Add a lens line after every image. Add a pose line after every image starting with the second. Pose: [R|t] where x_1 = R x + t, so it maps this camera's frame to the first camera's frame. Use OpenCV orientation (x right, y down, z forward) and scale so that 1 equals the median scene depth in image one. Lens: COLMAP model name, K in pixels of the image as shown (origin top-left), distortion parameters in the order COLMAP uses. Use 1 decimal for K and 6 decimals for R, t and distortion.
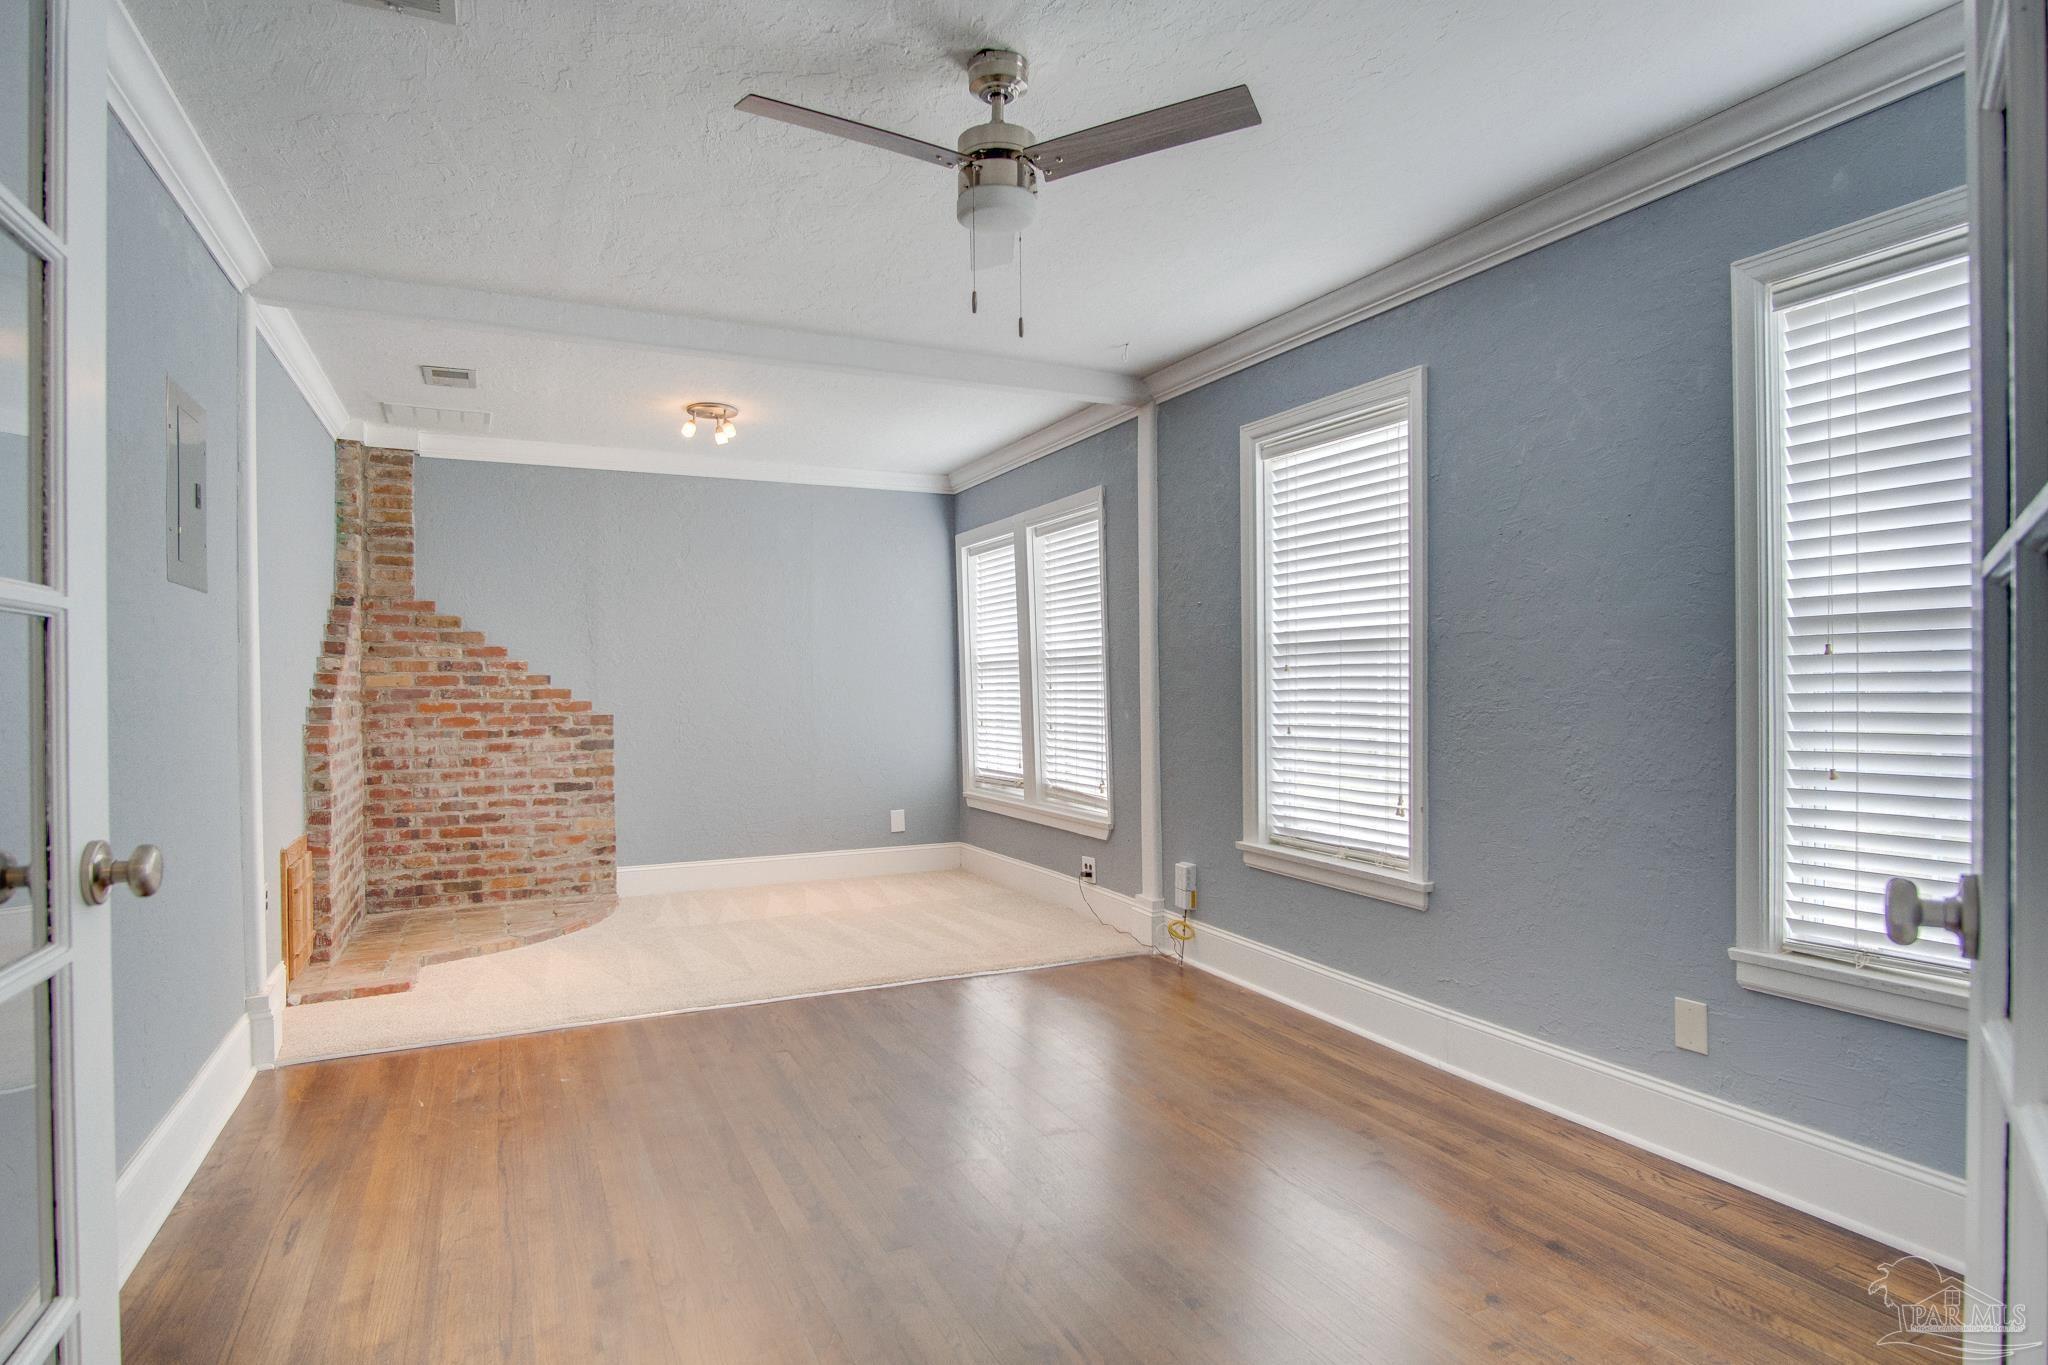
lens RADIAL K [[1095.7, 0, 1021.4], [0, 1095.7, 684.3], [0, 0, 1]] dist [-0.032444, 0.008262]
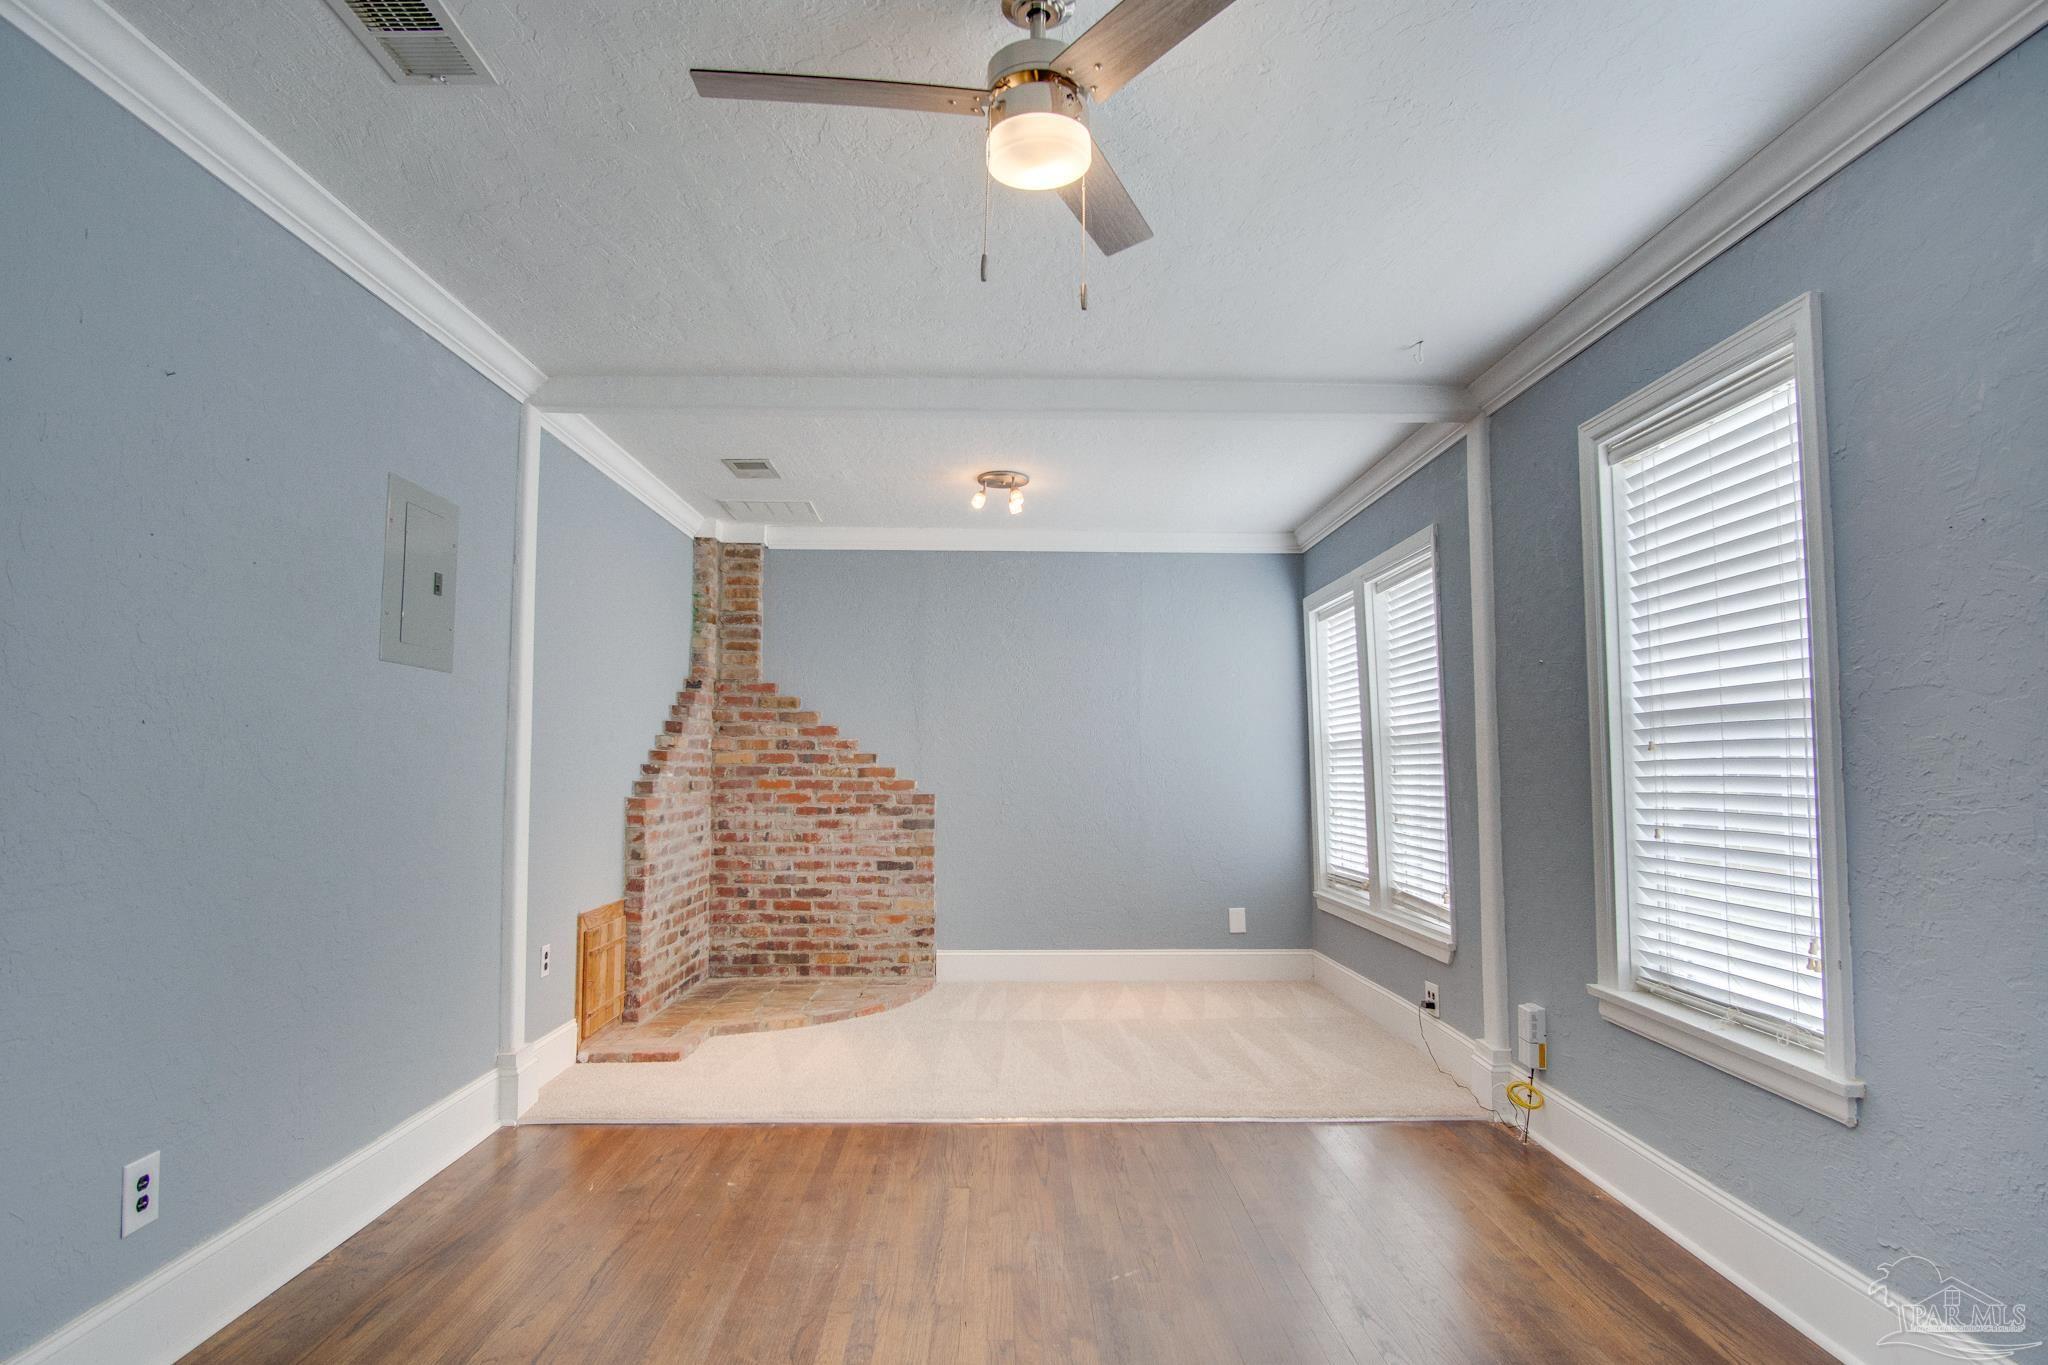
lens RADIAL K [[1095.7, 0, 1023.2], [0, 1095.7, 686.4], [0, 0, 1]] dist [-0.032444, 0.008262]
pose [[0.910949, -0.020524, -0.412007, 0.135819], [-0.010364, 0.997308, -0.072595, 0.001701], [0.412388, 0.070401, 0.908284, 0.149950]]
